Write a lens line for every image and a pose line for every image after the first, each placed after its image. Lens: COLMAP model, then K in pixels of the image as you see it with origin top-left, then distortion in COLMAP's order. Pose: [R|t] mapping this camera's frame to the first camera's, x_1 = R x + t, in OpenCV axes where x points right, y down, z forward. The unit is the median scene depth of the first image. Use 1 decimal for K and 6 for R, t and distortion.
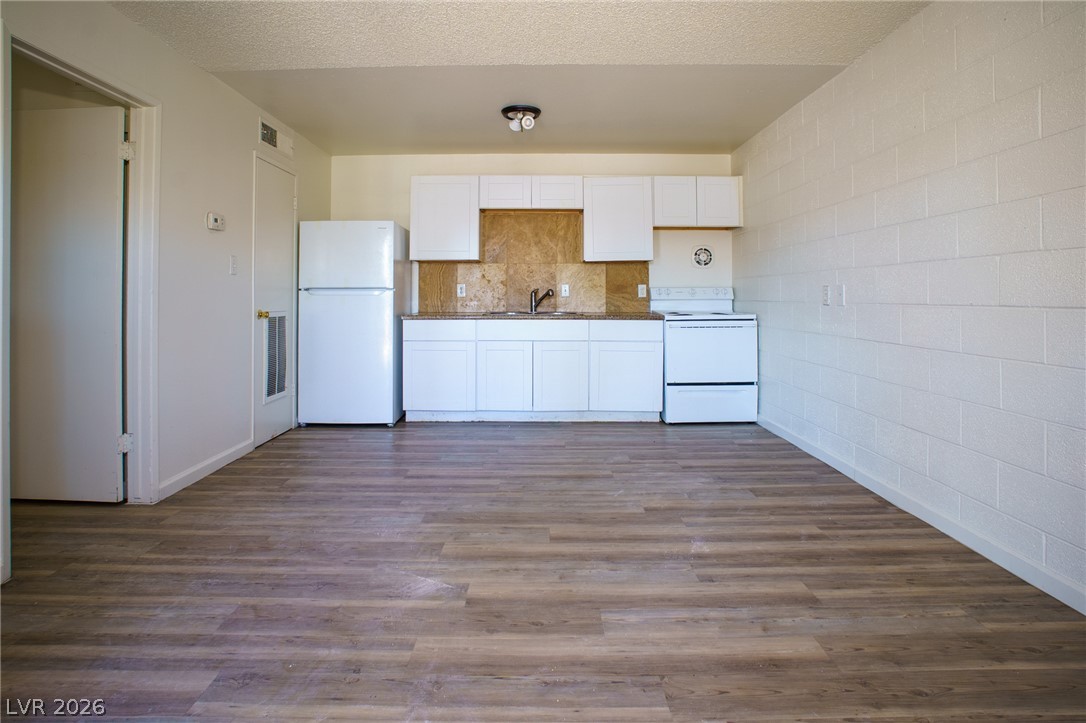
lens RADIAL K [[628.1, 0, 539.4], [0, 628.1, 287.3], [0, 0, 1]] dist [-0.060448, 0.021807]
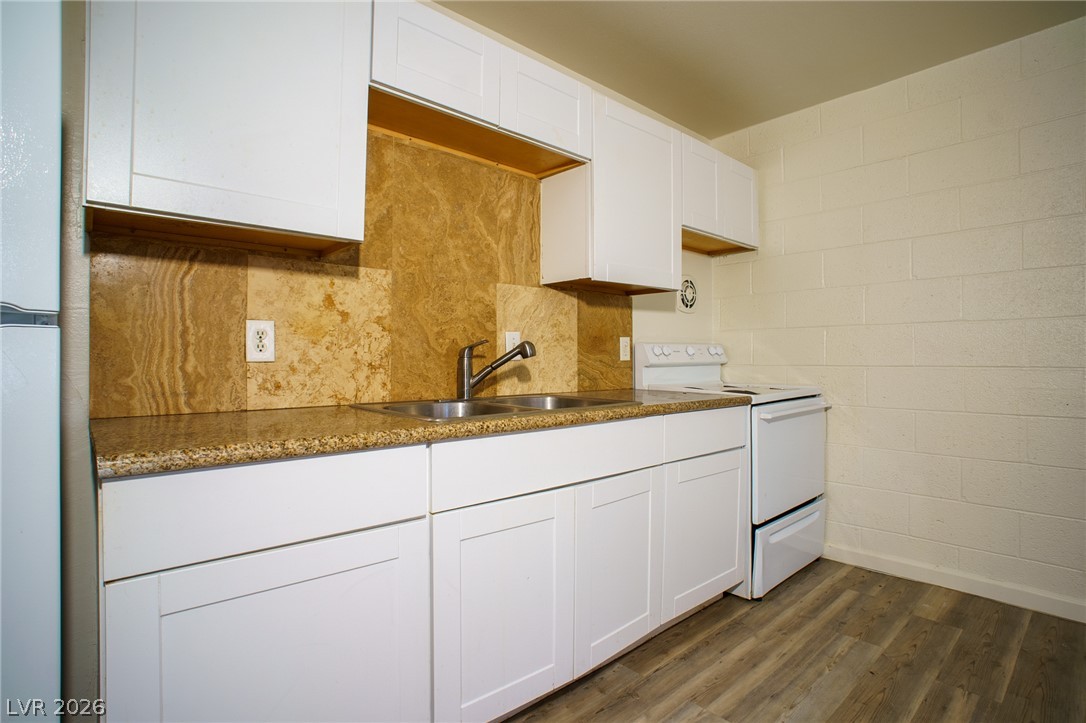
lens RADIAL K [[540.8, 0, 543.0], [0, 540.8, 361.5], [0, 0, 1]] dist [-0.081704, 0.032340]
pose [[0.729586, -0.004702, 0.683873, -0.216579], [-0.010125, 0.999793, 0.017675, 0.009938], [-0.683815, -0.019819, 0.729387, 0.747685]]
